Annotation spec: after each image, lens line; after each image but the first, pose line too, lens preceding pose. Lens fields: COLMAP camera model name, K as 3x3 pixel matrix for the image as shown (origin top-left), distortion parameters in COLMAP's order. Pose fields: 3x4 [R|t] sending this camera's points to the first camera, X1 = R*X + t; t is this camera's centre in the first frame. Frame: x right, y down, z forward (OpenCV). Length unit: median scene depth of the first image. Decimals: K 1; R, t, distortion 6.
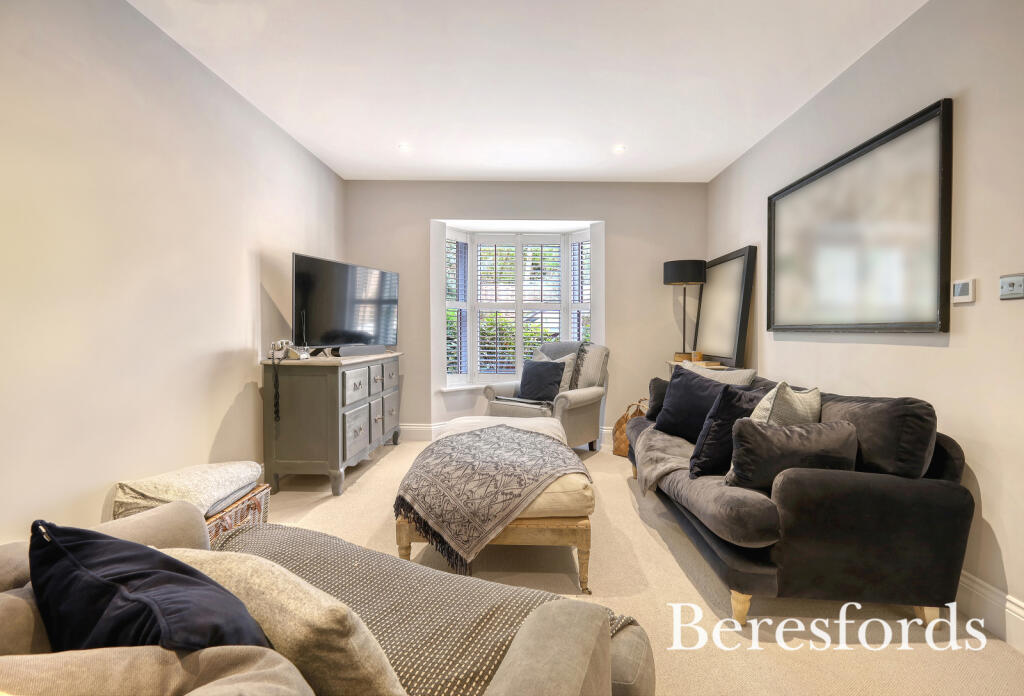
lens RADIAL K [[448.3, 0, 512.0], [0, 448.3, 348.0], [0, 0, 1]] dist [0.001018, 0.000105]
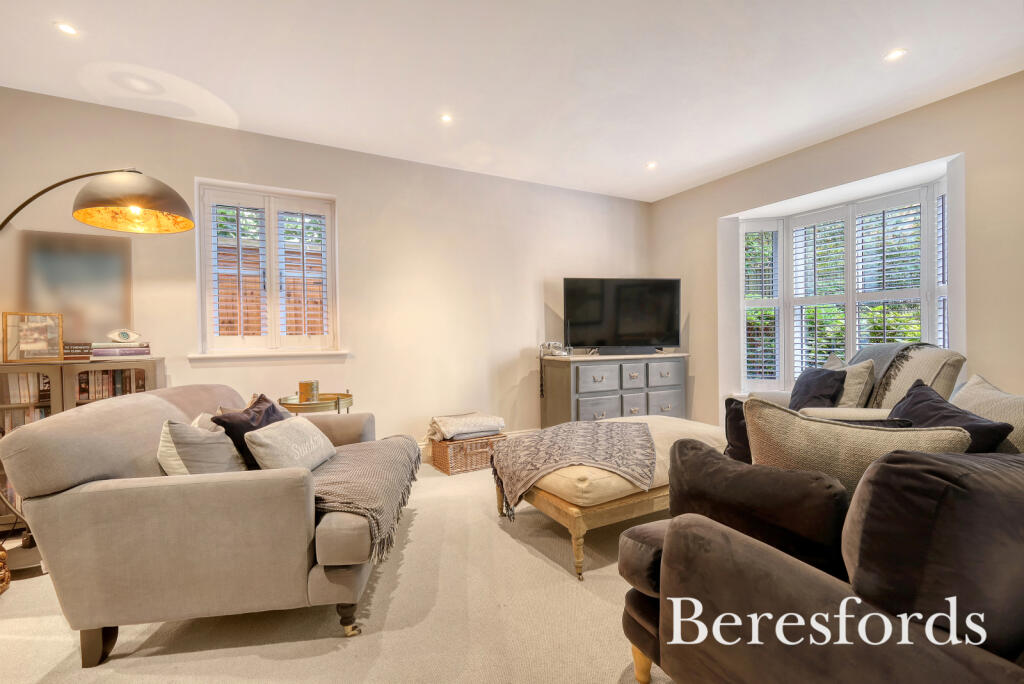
lens RADIAL K [[443.0, 0, 512.0], [0, 443.0, 342.0], [0, 0, 1]] dist [-0.002496, -0.000236]
pose [[0.494022, -0.000474, -0.869449, 0.624446], [-0.015127, 0.999844, -0.009140, -0.001995], [0.869318, 0.017667, 0.493938, 0.205386]]
